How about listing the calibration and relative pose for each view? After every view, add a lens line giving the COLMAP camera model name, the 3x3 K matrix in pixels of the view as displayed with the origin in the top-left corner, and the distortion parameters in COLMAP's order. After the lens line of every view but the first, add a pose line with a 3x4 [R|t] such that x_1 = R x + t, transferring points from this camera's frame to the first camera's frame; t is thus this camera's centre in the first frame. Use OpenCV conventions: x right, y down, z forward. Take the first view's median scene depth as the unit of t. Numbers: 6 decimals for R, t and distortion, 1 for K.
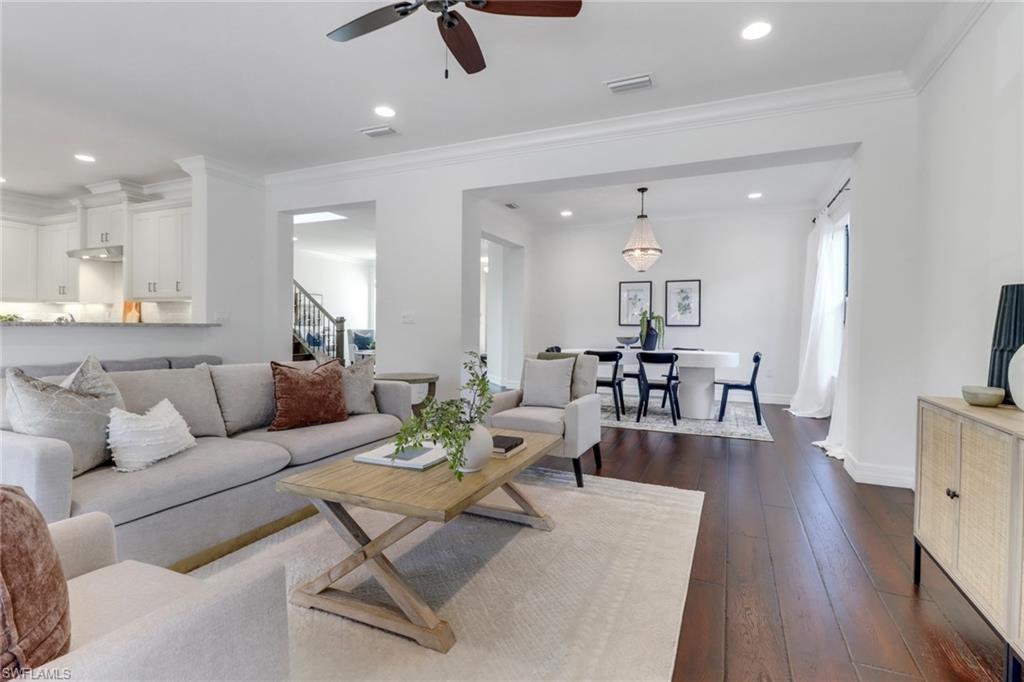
lens RADIAL K [[490.0, 0, 512.0], [0, 490.0, 341.0], [0, 0, 1]] dist [0.018701, -0.010267]
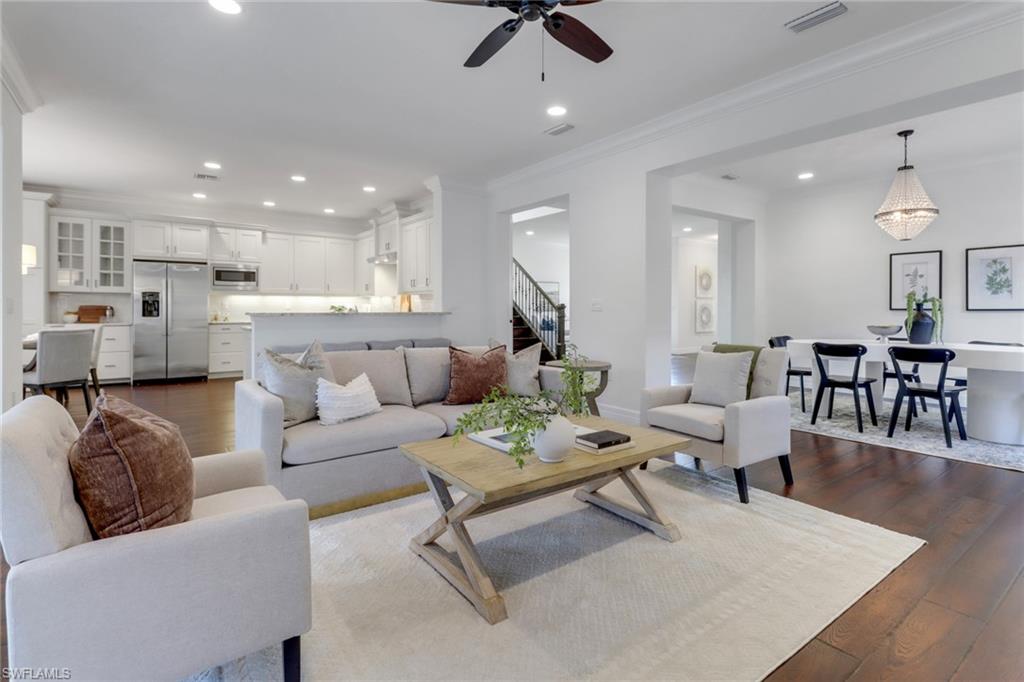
lens RADIAL K [[497.1, 0, 510.5], [0, 497.1, 323.5], [0, 0, 1]] dist [0.009116, -0.000516]
pose [[0.864198, 0.006921, -0.503104, 0.217759], [-0.007781, 0.999970, 0.000392, -0.013235], [0.503092, 0.003576, 0.864226, 0.036893]]
